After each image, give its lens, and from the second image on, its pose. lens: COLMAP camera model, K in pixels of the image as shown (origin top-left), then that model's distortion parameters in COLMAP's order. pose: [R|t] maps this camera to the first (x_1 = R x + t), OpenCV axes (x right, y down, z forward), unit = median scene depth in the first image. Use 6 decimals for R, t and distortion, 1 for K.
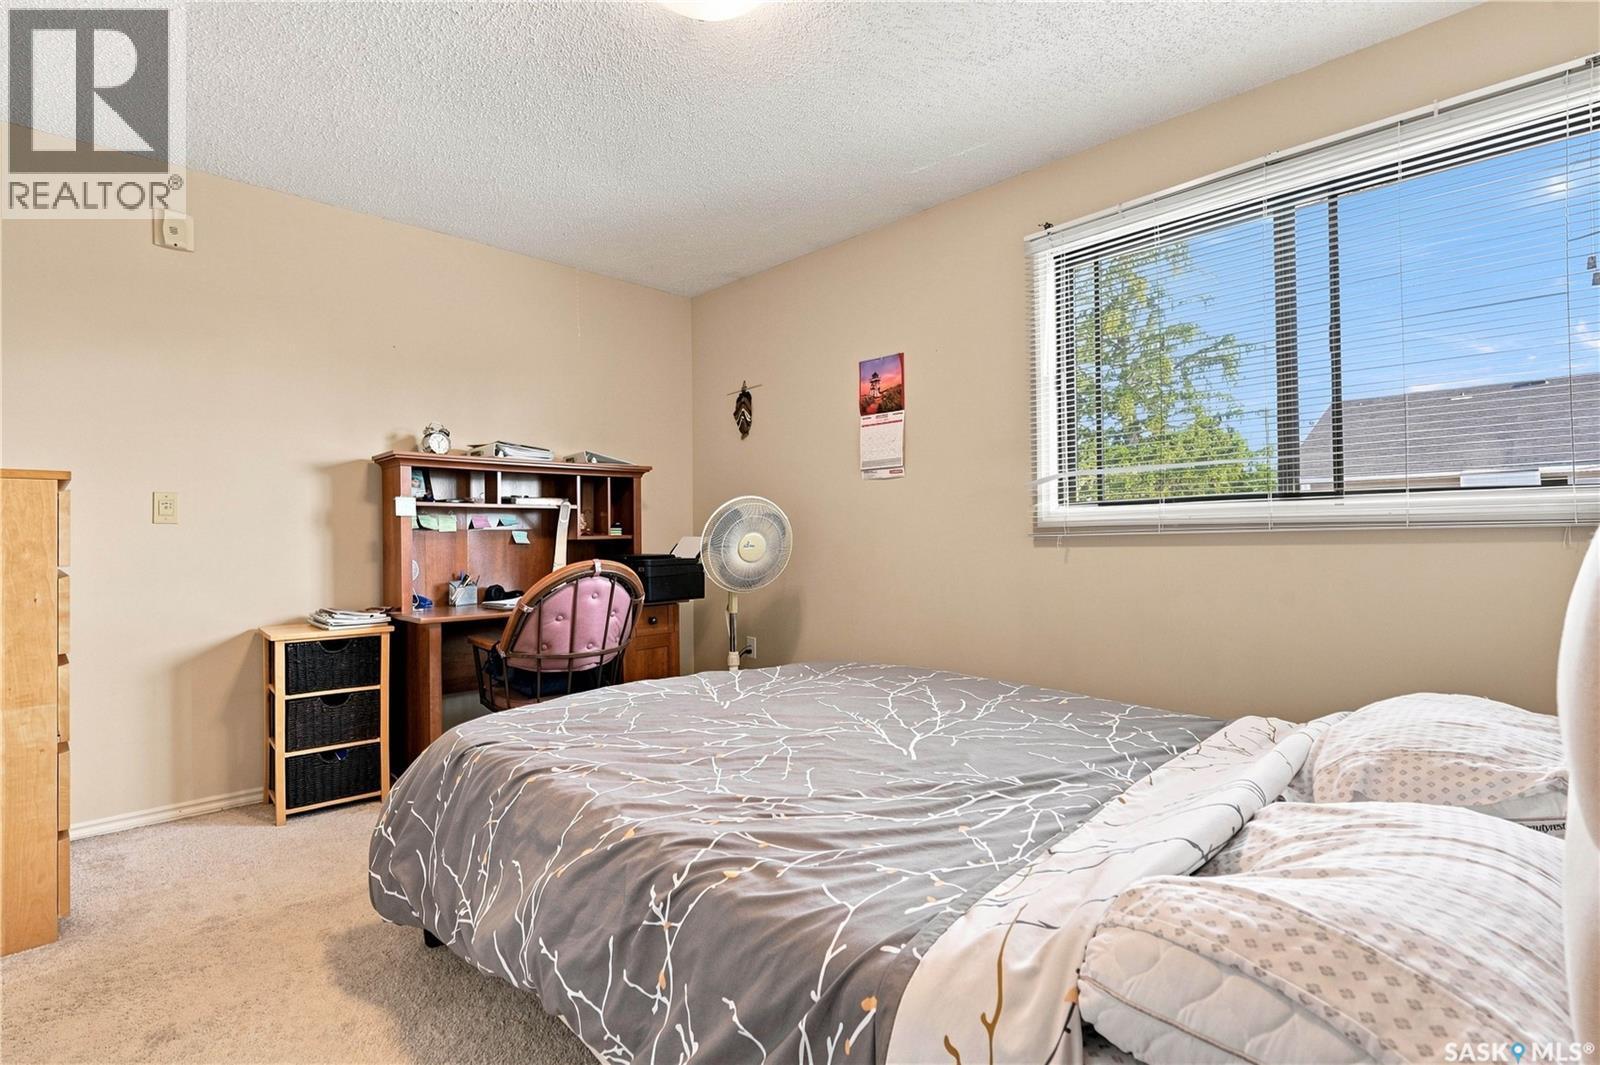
lens RADIAL K [[750.1, 0, 815.0], [0, 750.1, 518.7], [0, 0, 1]] dist [0.002874, 0.000242]
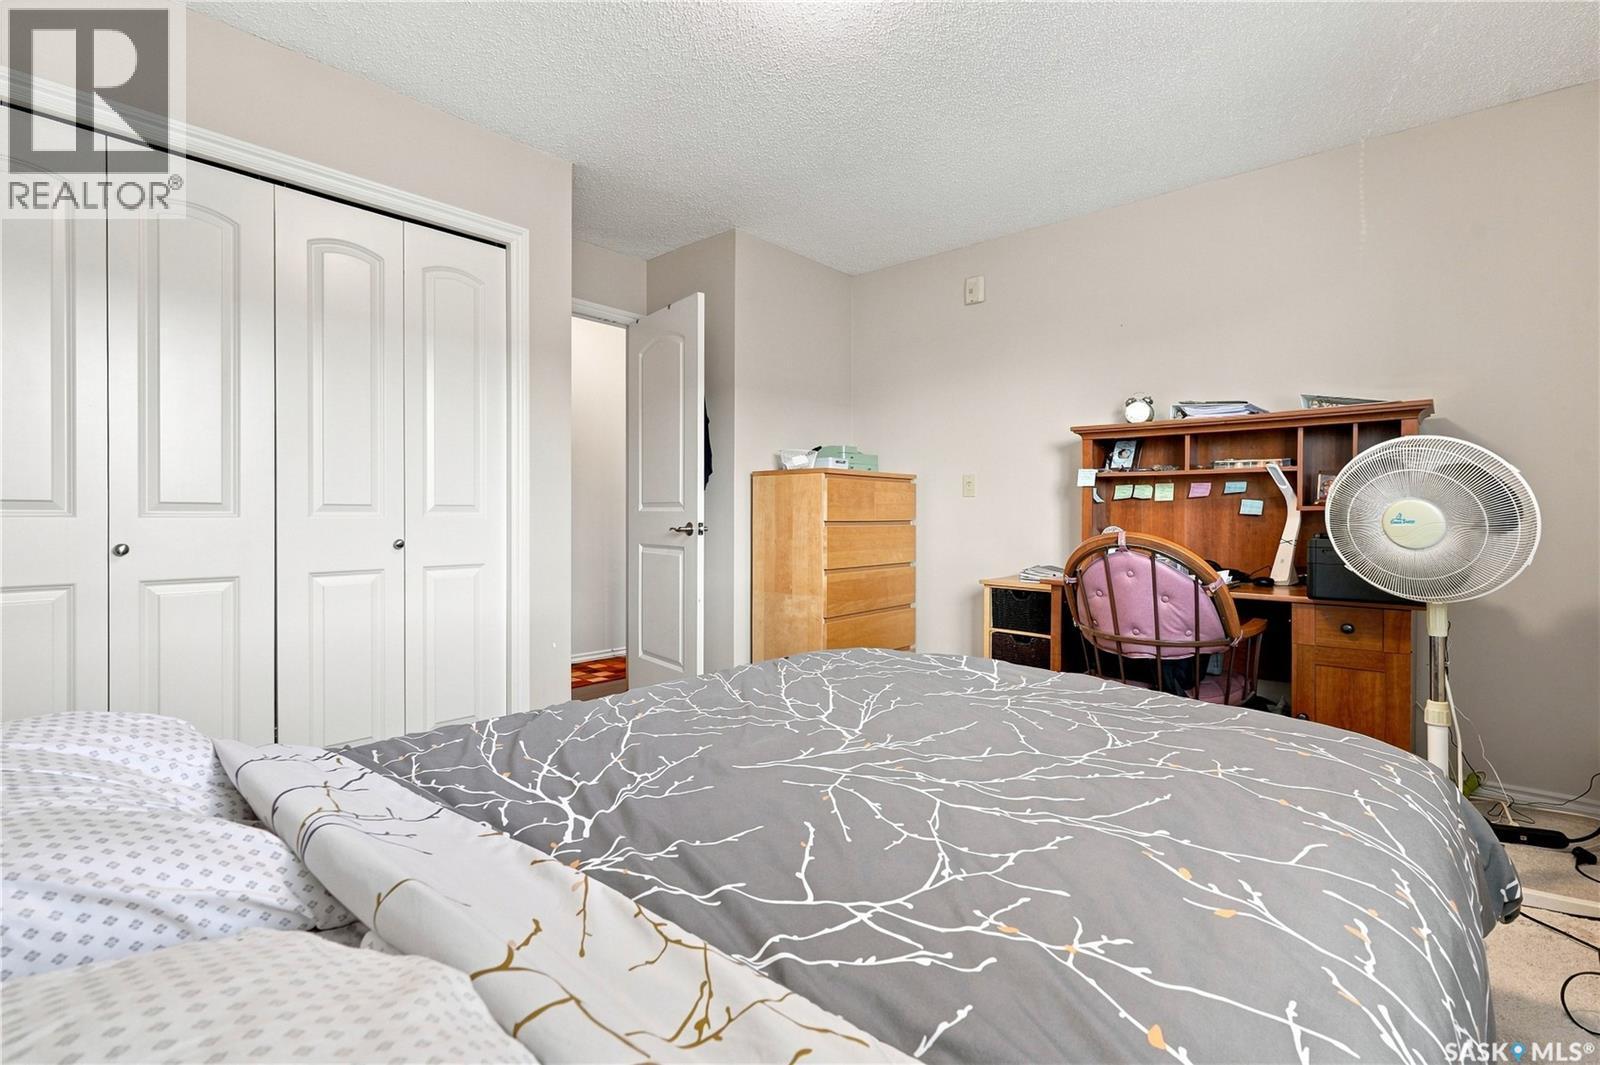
lens RADIAL K [[750.1, 0, 815.0], [0, 750.1, 518.7], [0, 0, 1]] dist [0.002874, 0.000242]
pose [[0.075757, 0.019443, -0.996937, 0.583238], [0.014694, 0.999680, 0.020613, 0.017768], [0.997018, -0.016210, 0.075447, 0.621027]]
